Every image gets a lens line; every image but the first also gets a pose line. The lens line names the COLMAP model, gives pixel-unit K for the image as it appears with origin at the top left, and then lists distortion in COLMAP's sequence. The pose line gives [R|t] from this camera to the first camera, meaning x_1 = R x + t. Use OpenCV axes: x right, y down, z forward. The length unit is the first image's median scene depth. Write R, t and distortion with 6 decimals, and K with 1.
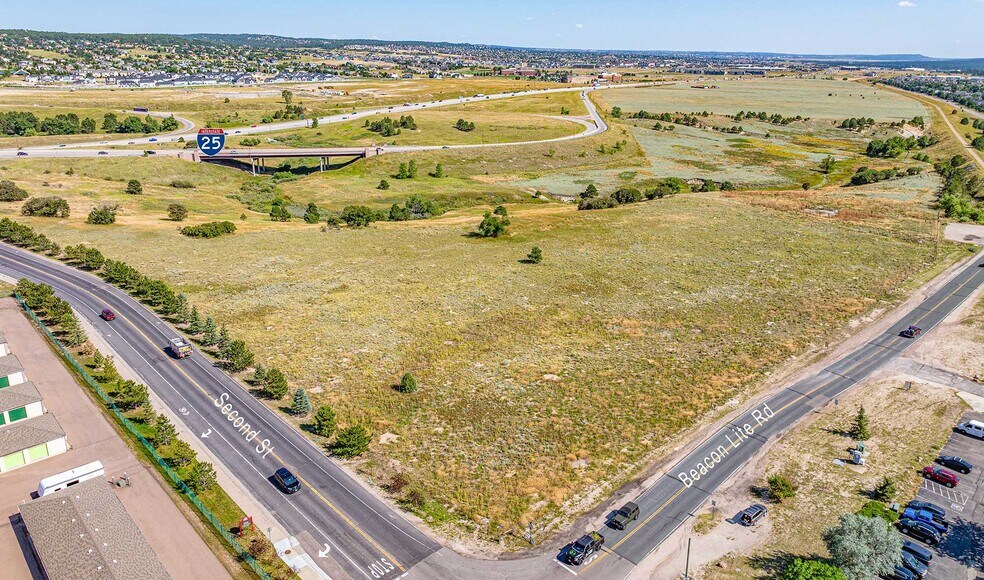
lens RADIAL K [[672.1, 0, 492.0], [0, 672.1, 290.0], [0, 0, 1]] dist [-0.023313, 0.000486]
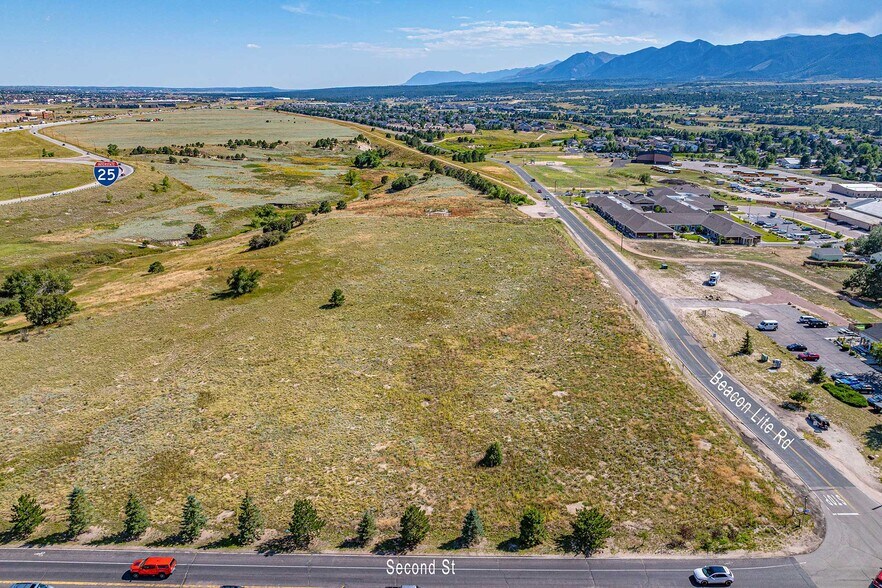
lens RADIAL K [[621.2, 0, 440.2], [0, 621.2, 254.7], [0, 0, 1]] dist [-0.032271, 0.020031]
pose [[0.690092, -0.191284, 0.697985, -0.283375], [0.243302, 0.969624, 0.025177, -0.063268], [-0.681599, 0.152447, 0.715670, 0.170289]]
